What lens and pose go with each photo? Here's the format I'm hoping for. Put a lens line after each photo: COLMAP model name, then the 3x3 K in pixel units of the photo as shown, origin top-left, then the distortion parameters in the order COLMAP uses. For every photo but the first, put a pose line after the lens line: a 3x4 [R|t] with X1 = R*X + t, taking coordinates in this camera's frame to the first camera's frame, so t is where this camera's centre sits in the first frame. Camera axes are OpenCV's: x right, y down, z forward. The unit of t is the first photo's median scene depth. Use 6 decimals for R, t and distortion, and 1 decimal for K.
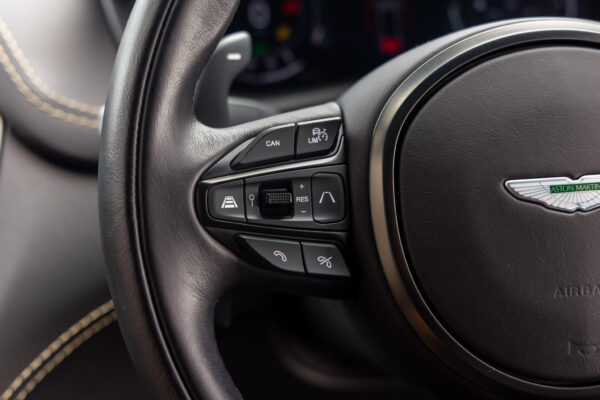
lens RADIAL K [[975.6, 0, 300.0], [0, 975.6, 200.0], [0, 0, 1]] dist [-0.005853, -0.001119]
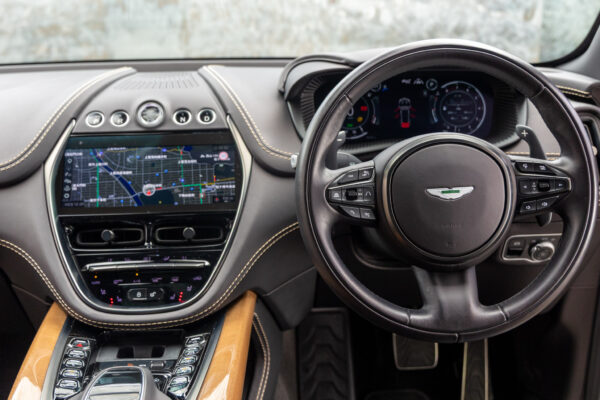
lens RADIAL K [[707.6, 0, 300.3], [0, 707.6, 199.7], [0, 0, 1]] dist [-0.001257, 0.007426]
pose [[0.992839, 0.016566, -0.118303, 0.079623], [-0.013033, 0.999448, 0.030575, -0.049177], [0.118744, -0.028814, 0.992507, -1.243428]]
